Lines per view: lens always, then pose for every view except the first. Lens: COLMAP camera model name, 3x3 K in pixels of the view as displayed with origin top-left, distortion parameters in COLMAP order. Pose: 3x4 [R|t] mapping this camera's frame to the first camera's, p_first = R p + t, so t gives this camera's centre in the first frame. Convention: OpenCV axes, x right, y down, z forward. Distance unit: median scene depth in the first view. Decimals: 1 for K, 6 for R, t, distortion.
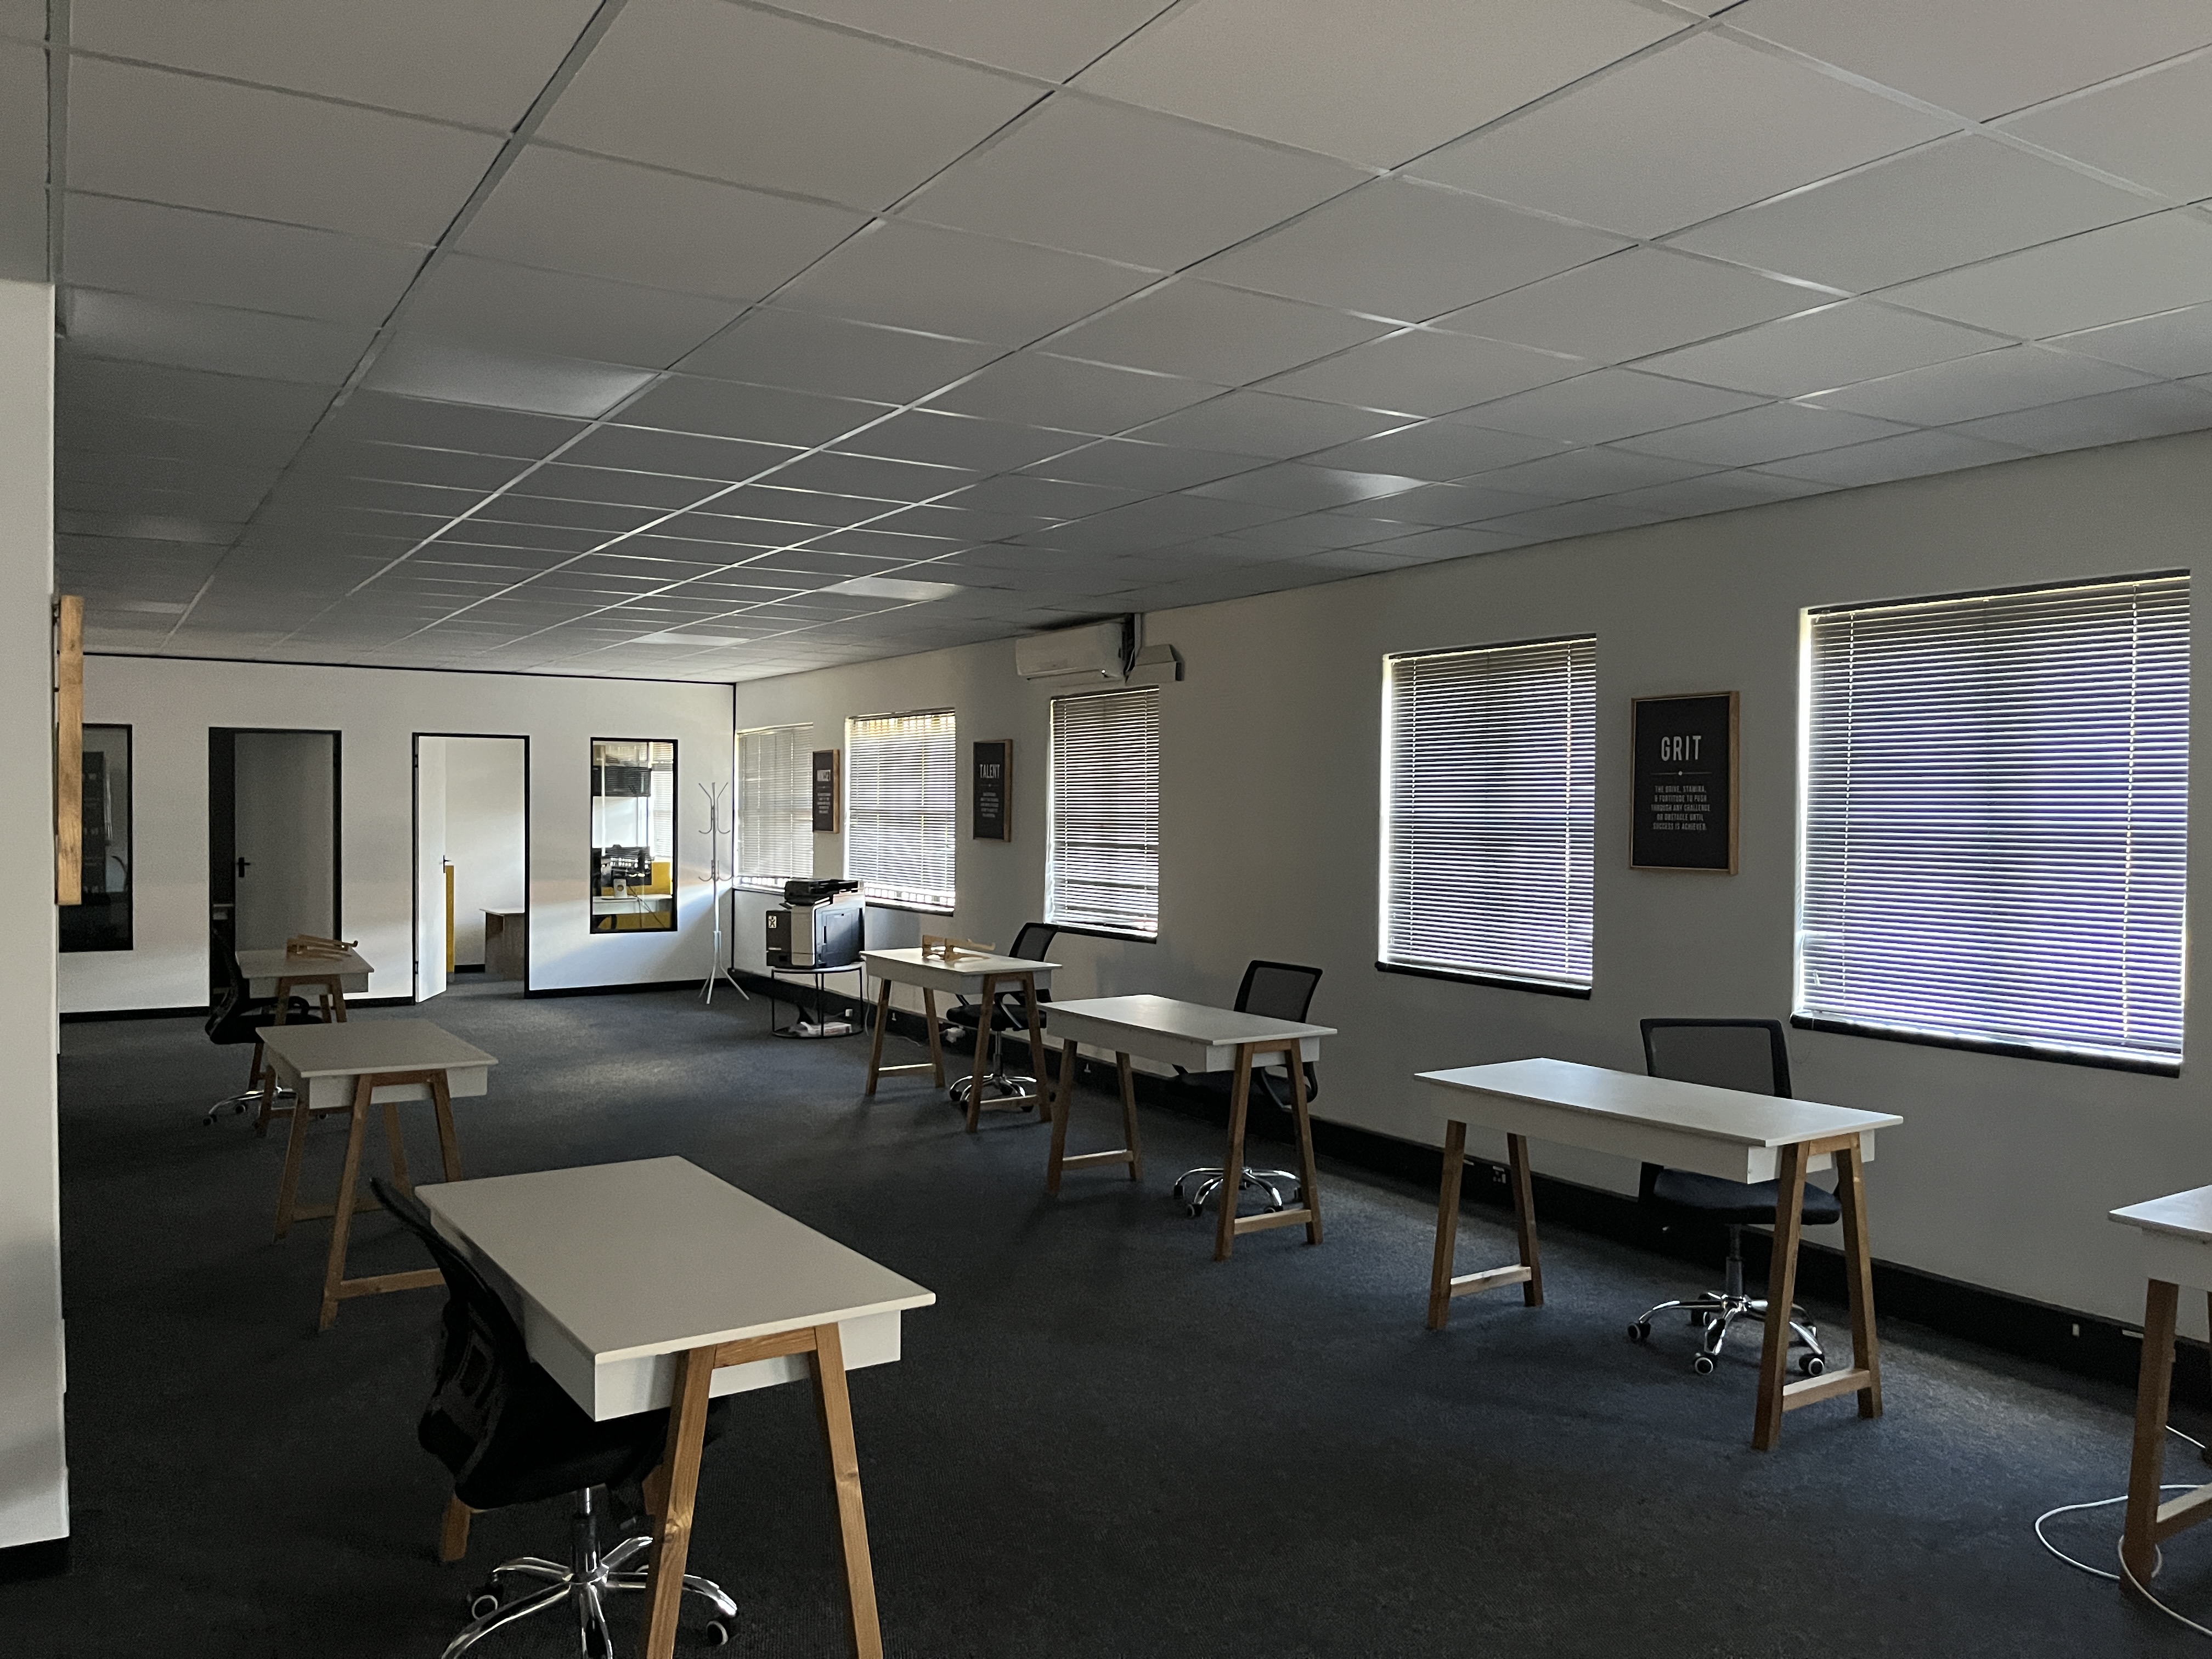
lens RADIAL K [[1661.7, 0, 1097.3], [0, 1661.7, 825.5], [0, 0, 1]] dist [0.062895, -0.088870]
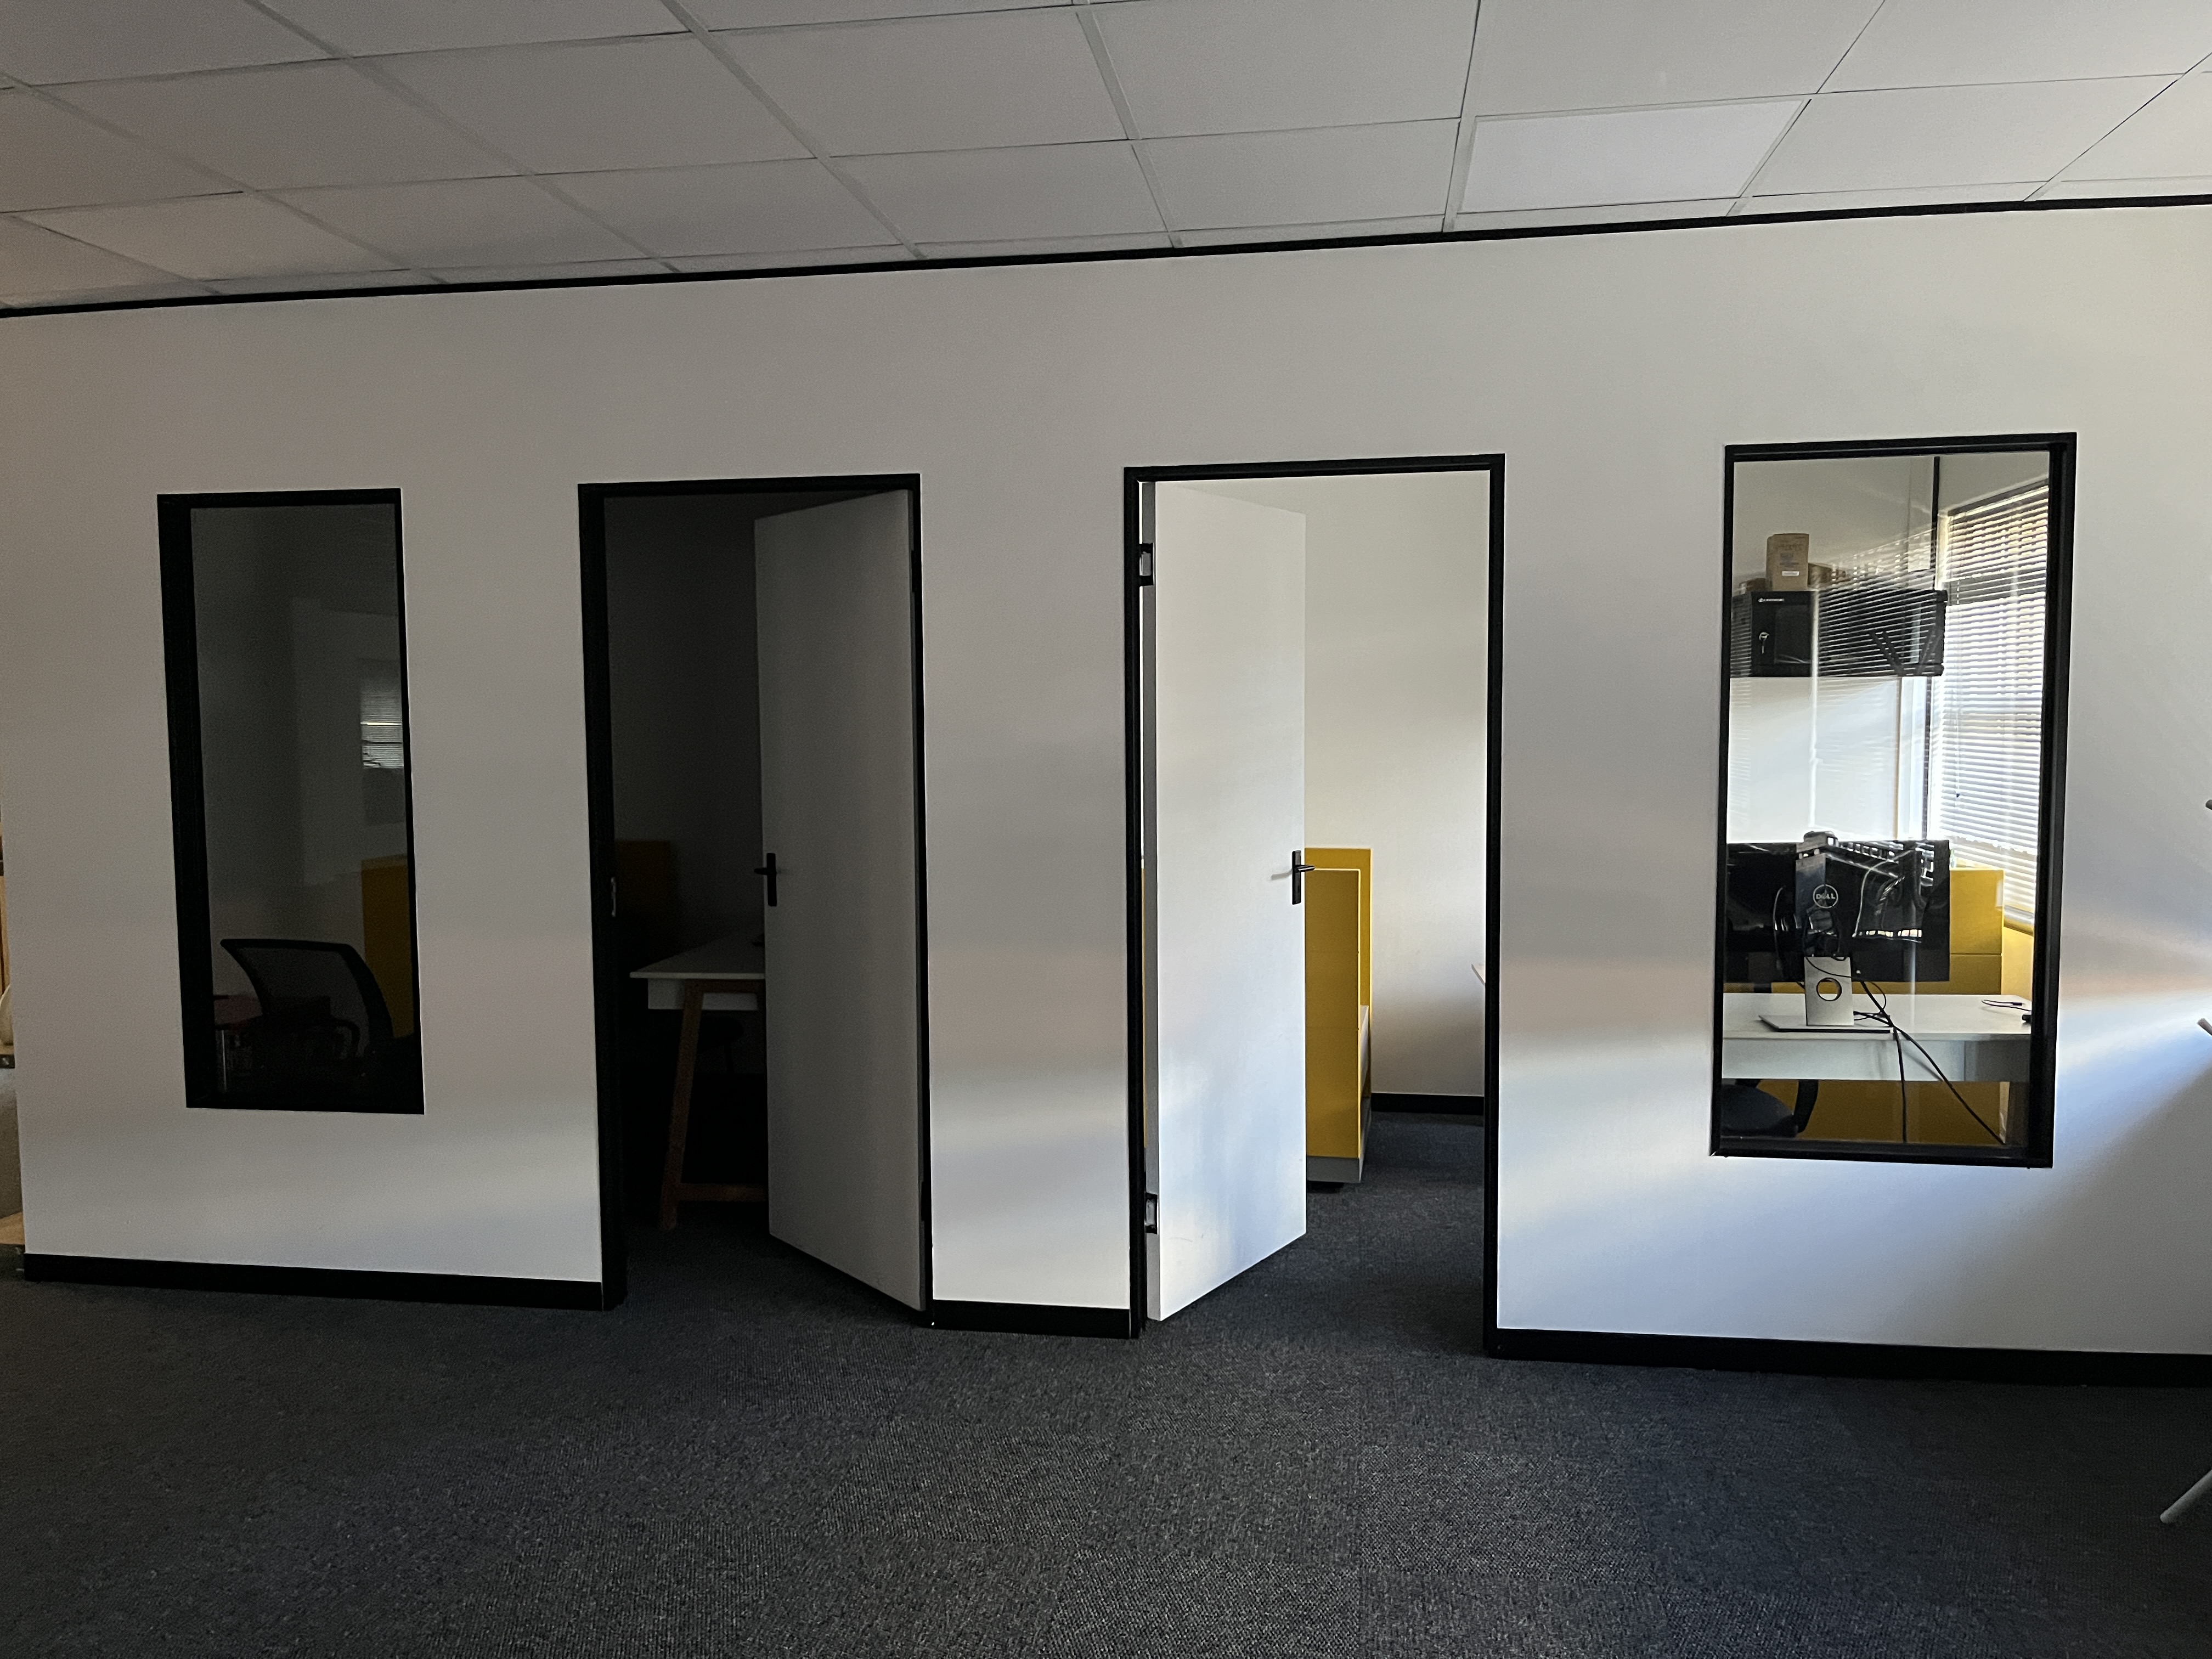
lens RADIAL K [[1661.7, 0, 1097.3], [0, 1661.7, 825.5], [0, 0, 1]] dist [0.062895, -0.088870]
pose [[0.754475, 0.028353, -0.655717, -0.198264], [0.006317, 0.998707, 0.050452, -0.005067], [0.656299, -0.042207, 0.753320, 0.721927]]
